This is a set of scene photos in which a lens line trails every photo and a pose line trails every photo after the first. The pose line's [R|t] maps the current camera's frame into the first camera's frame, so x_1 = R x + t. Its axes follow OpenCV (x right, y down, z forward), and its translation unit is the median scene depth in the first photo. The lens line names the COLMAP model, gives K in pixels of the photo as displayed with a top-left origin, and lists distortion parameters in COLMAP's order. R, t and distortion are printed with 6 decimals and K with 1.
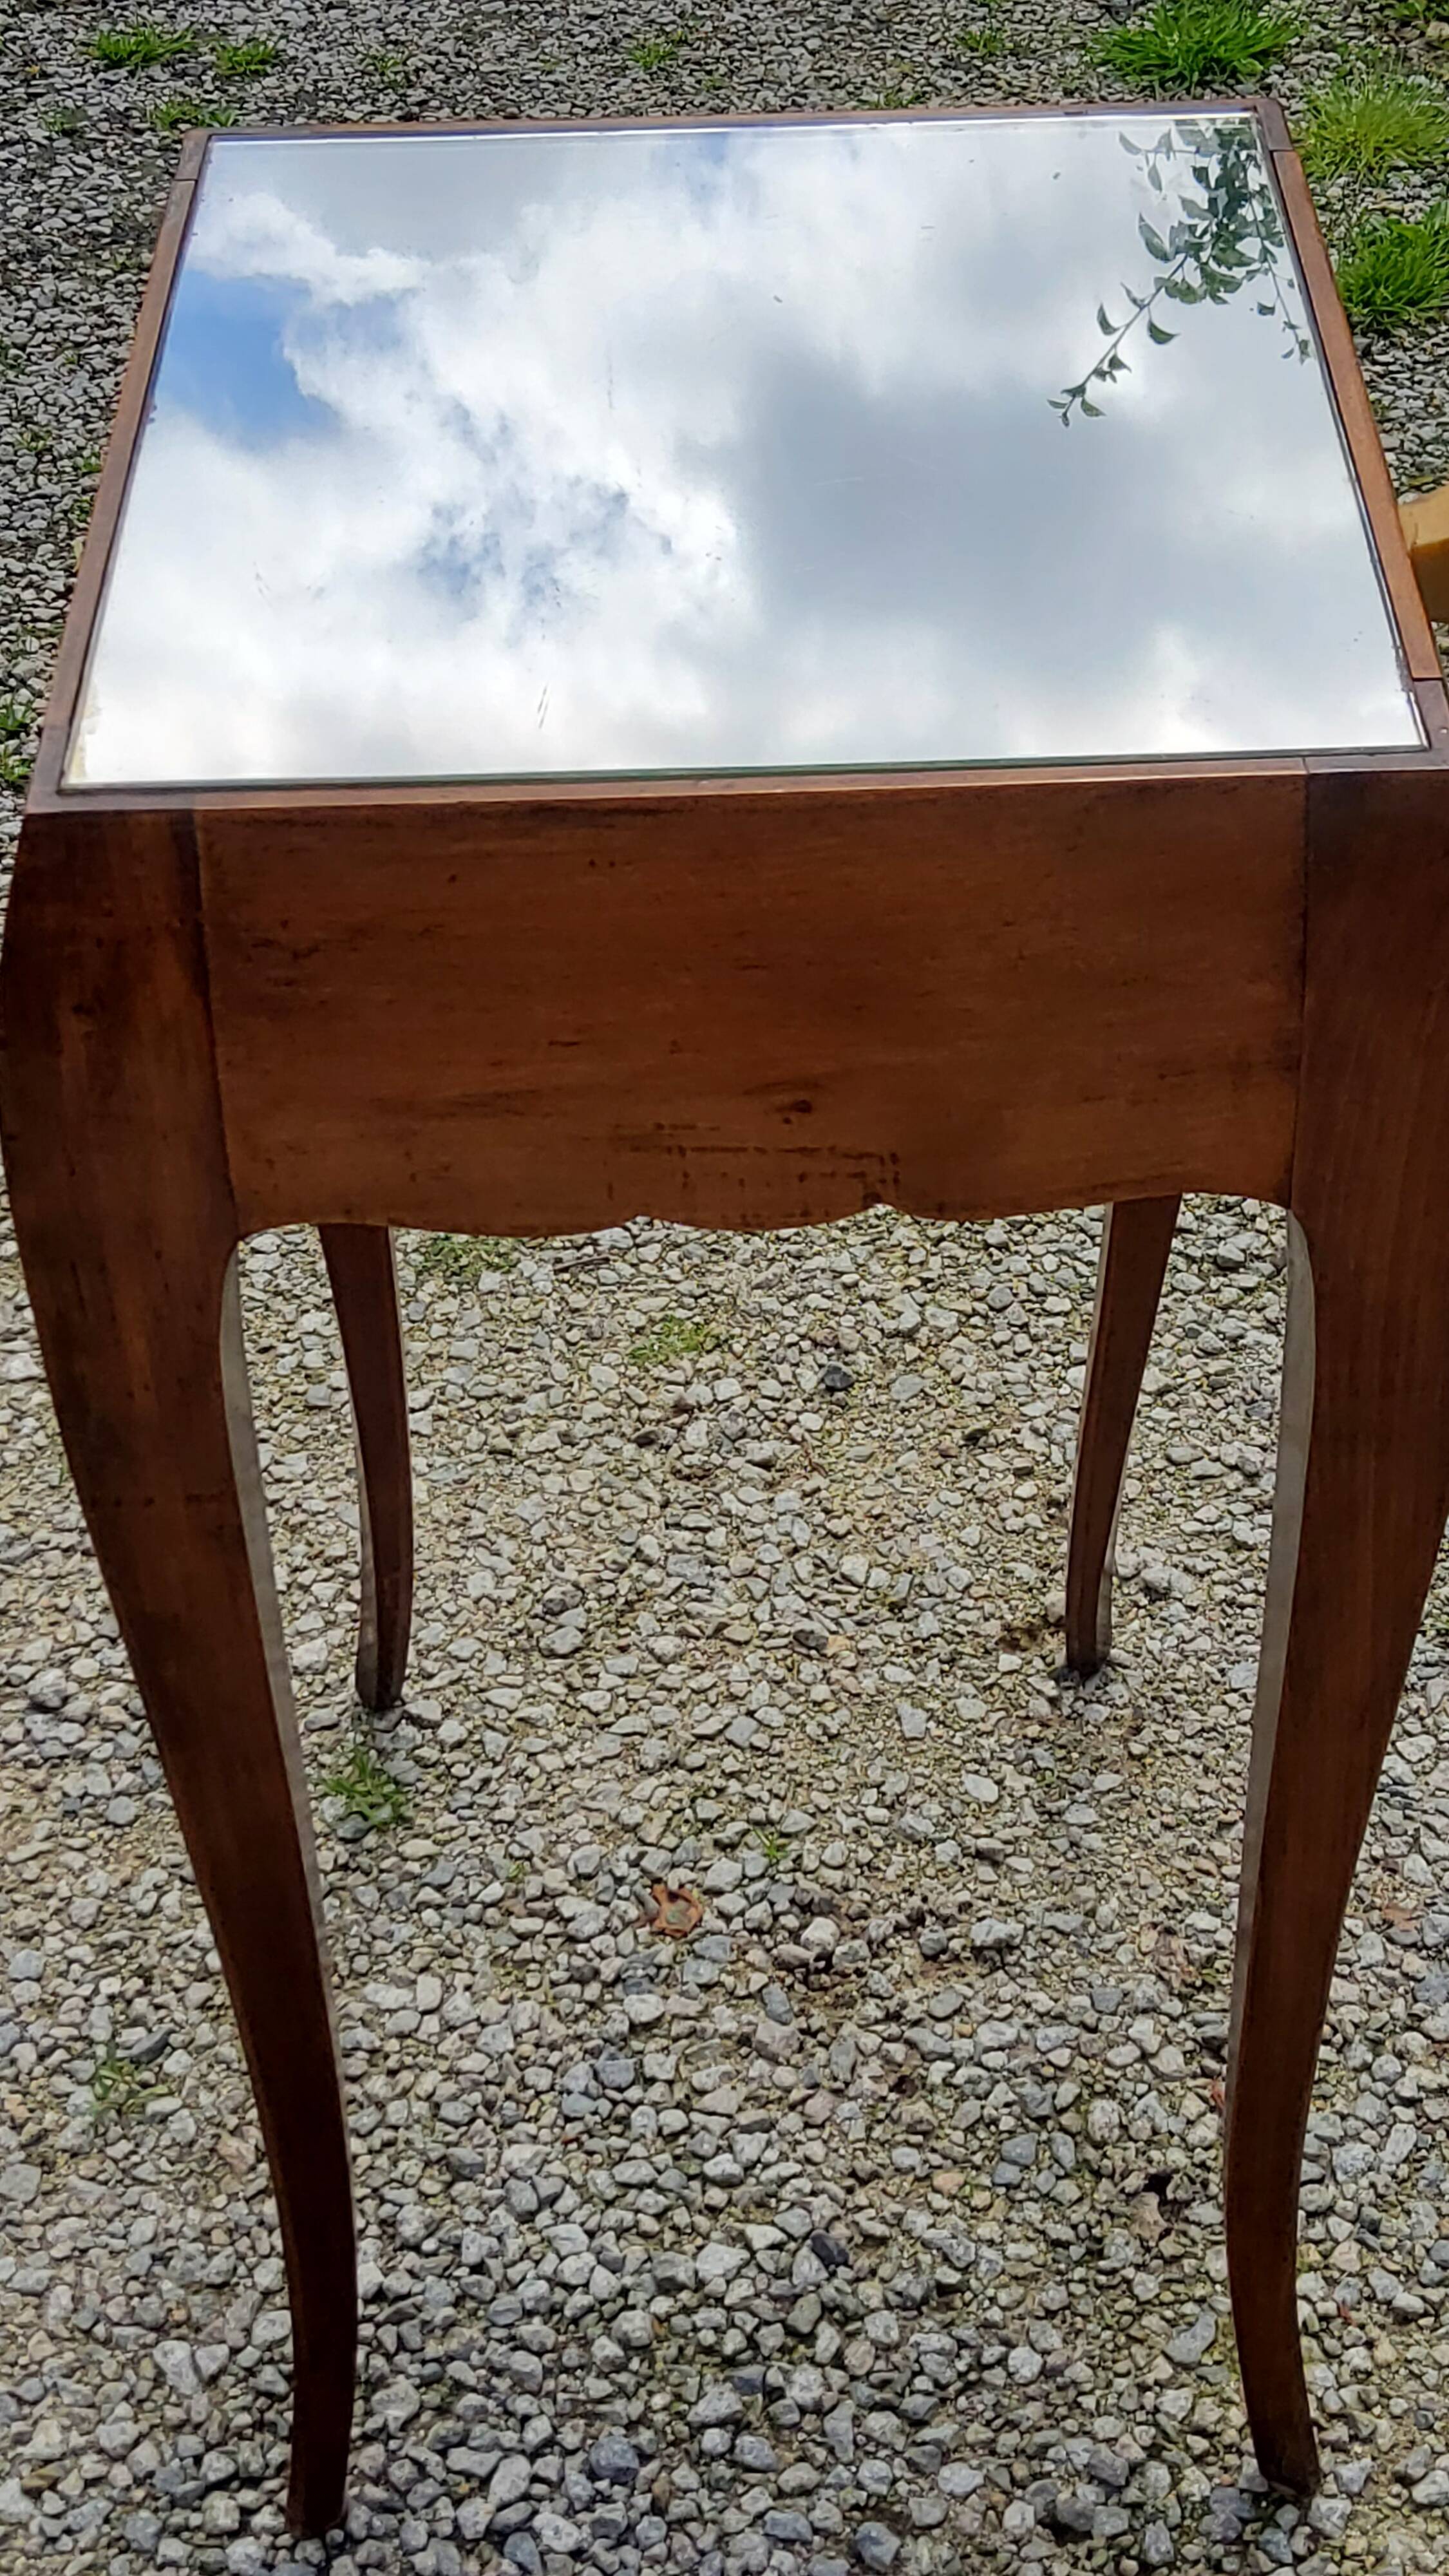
lens RADIAL K [[3843.2, 0, 758.9], [0, 3843.2, 1235.3], [0, 0, 1]] dist [0.102297, 0.000000]
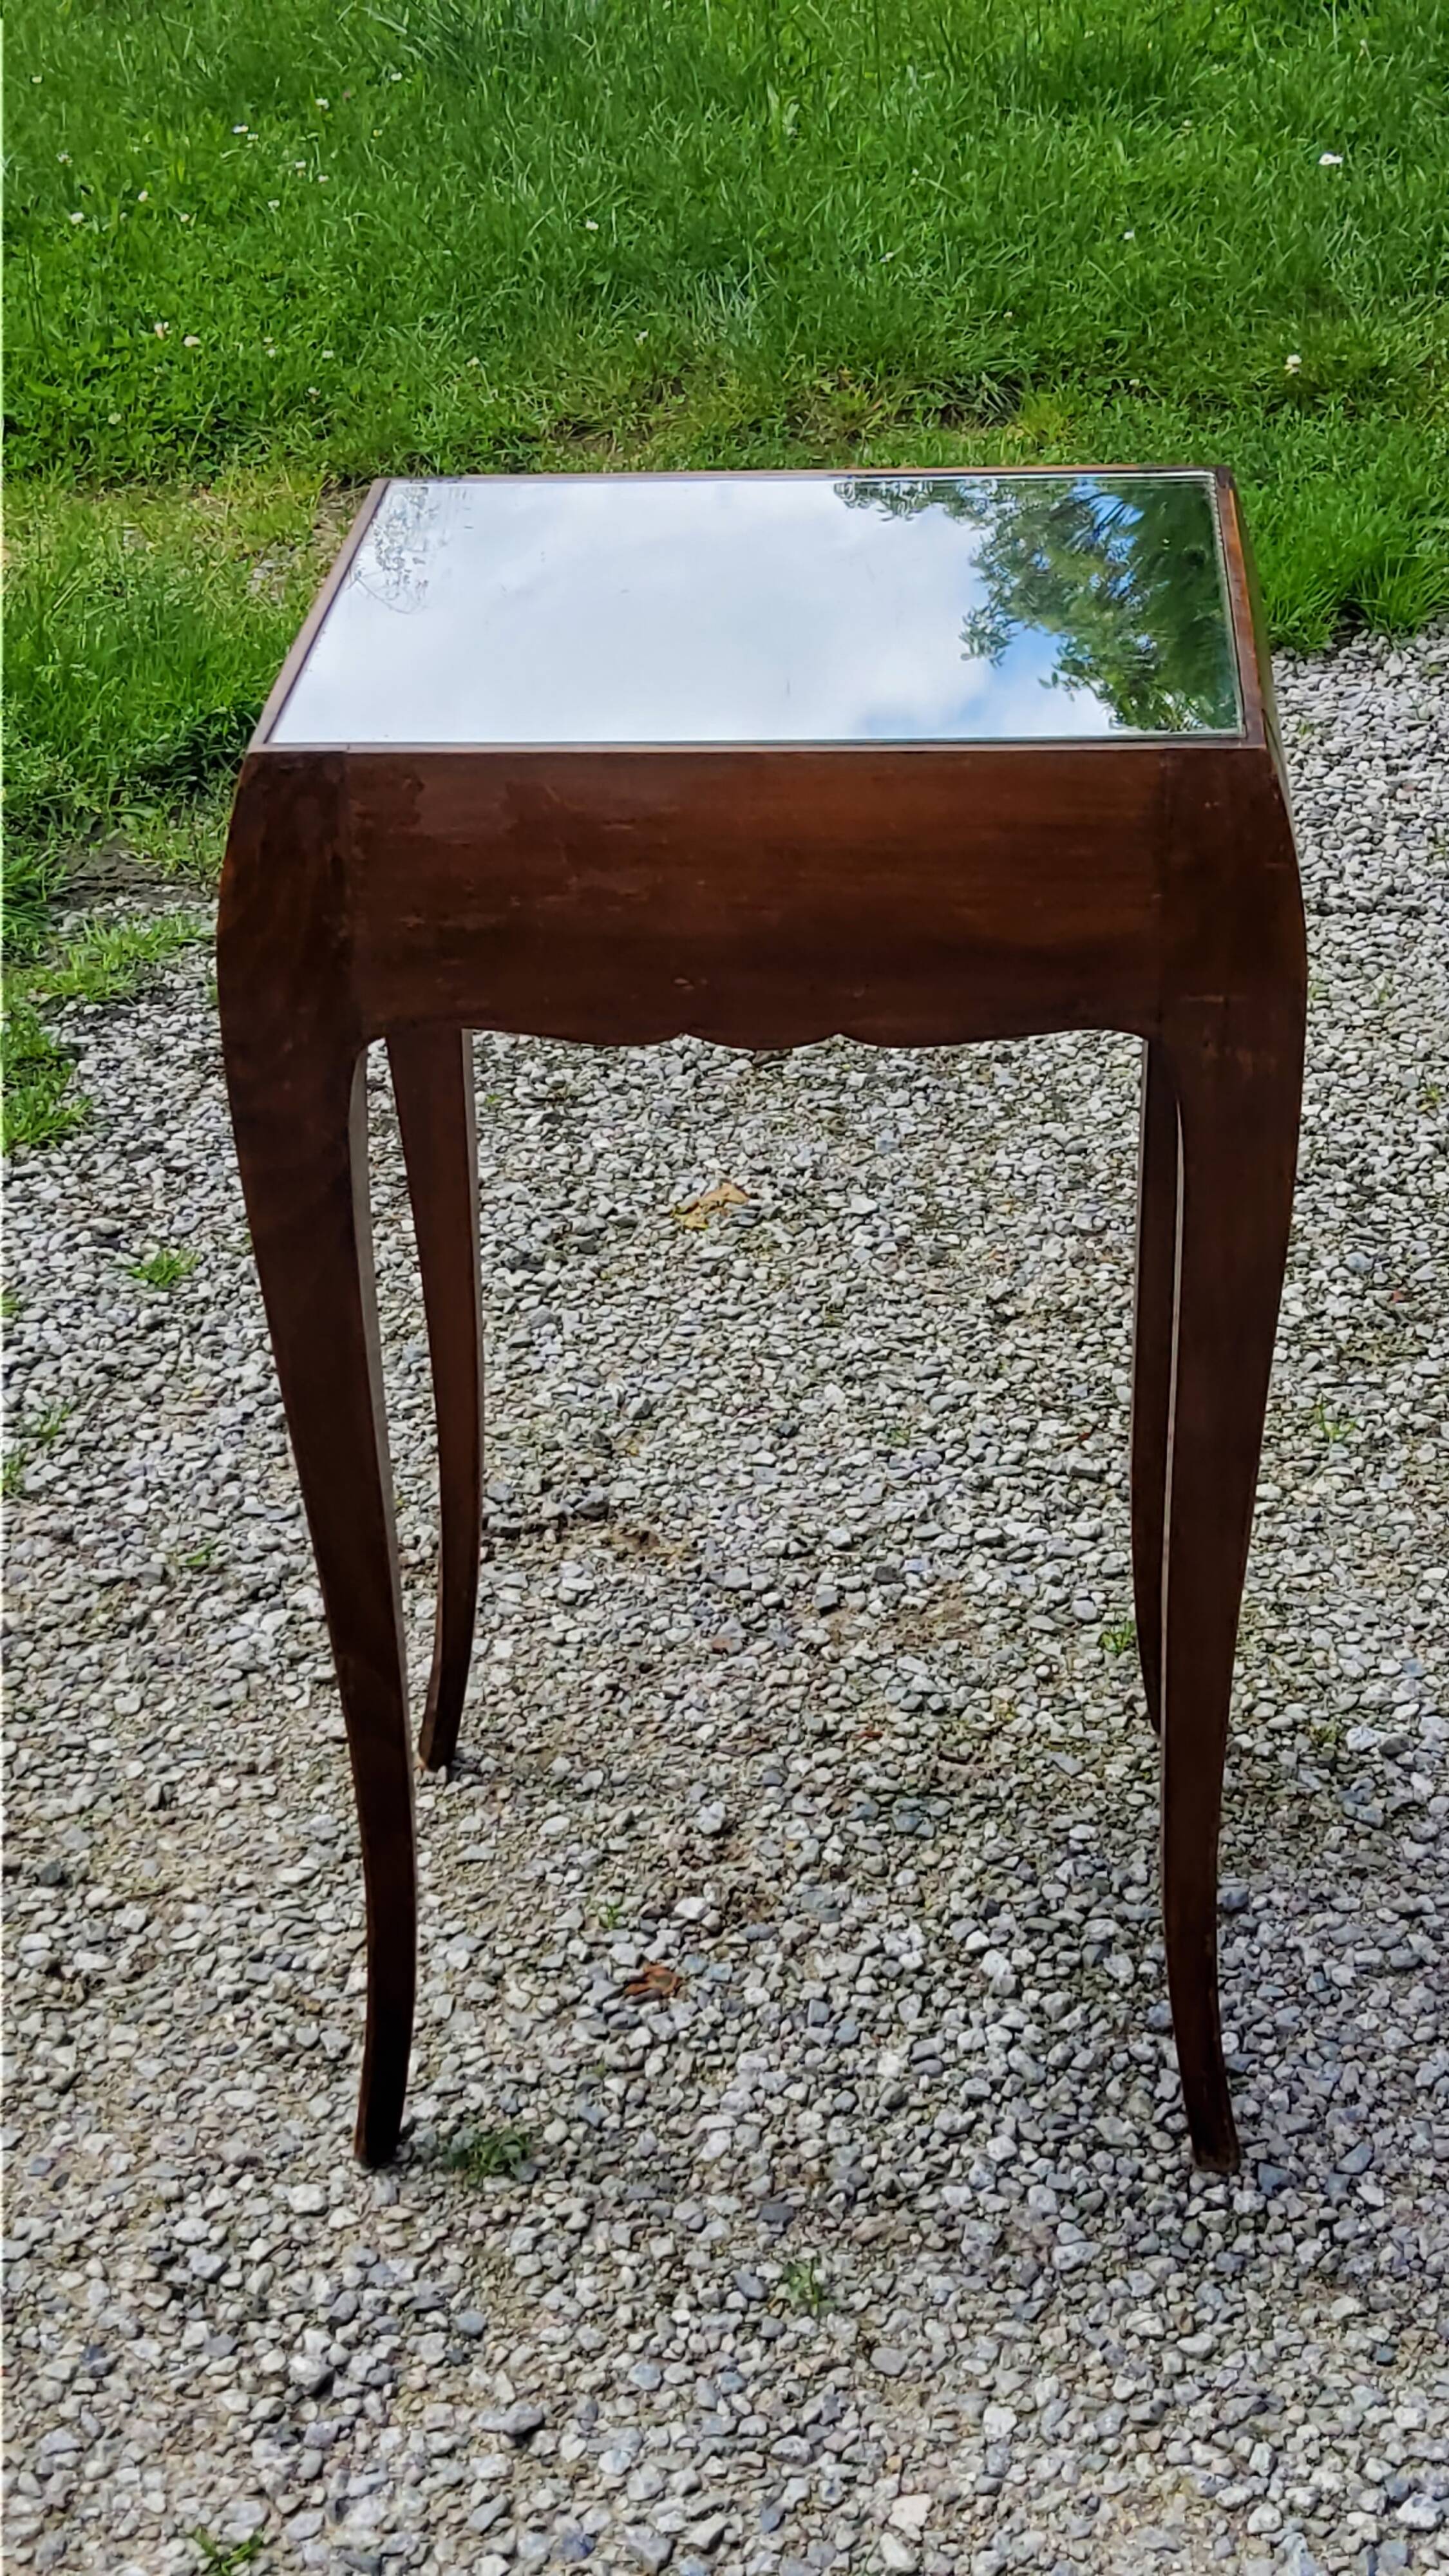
lens RADIAL K [[3843.2, 0, 759.0], [0, 3843.2, 1241.2], [0, 0, 1]] dist [0.102297, 0.000000]
pose [[0.070635, -0.458571, 0.885846, -1.033602], [0.648994, 0.695527, 0.308301, -0.357770], [-0.757507, 0.553132, 0.346738, 0.434830]]
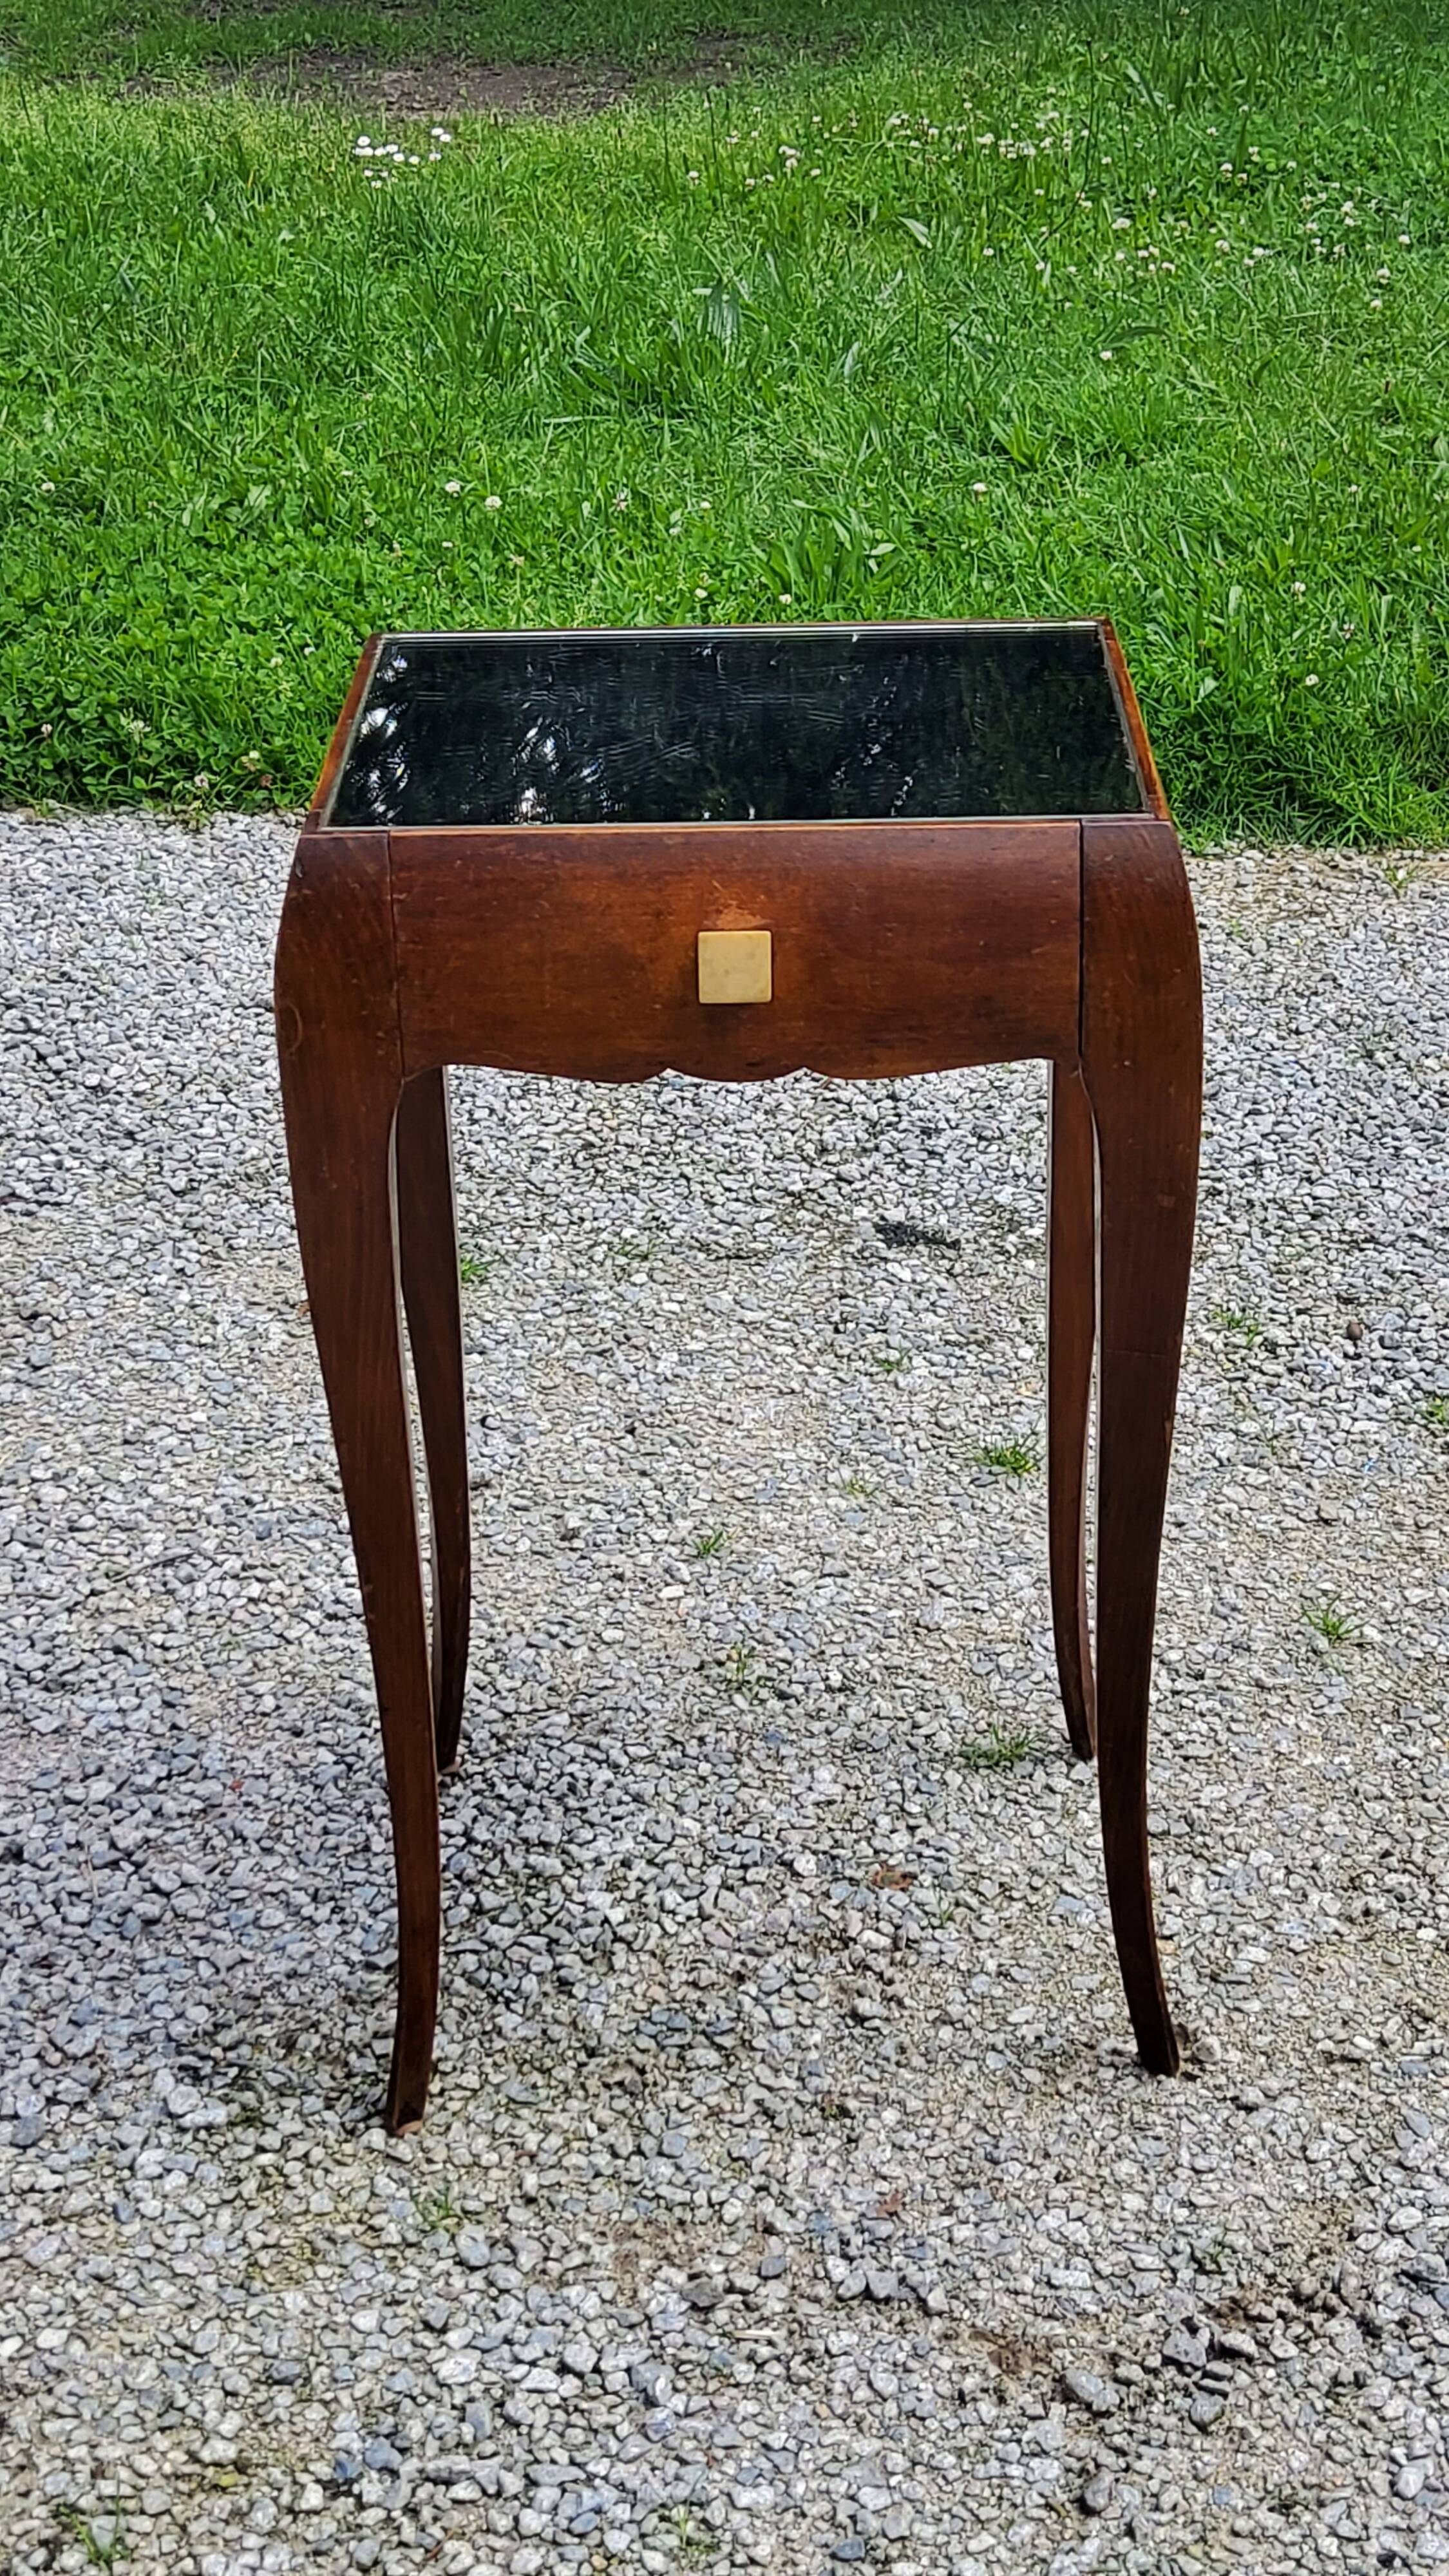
lens RADIAL K [[3843.2, 0, 755.7], [0, 3843.2, 1277.4], [0, 0, 1]] dist [0.102297, 0.000000]
pose [[-0.010529, 0.446915, -0.894515, 1.181987], [-0.617584, 0.700649, 0.357325, -0.467240], [0.786434, 0.556200, 0.268630, 0.475648]]
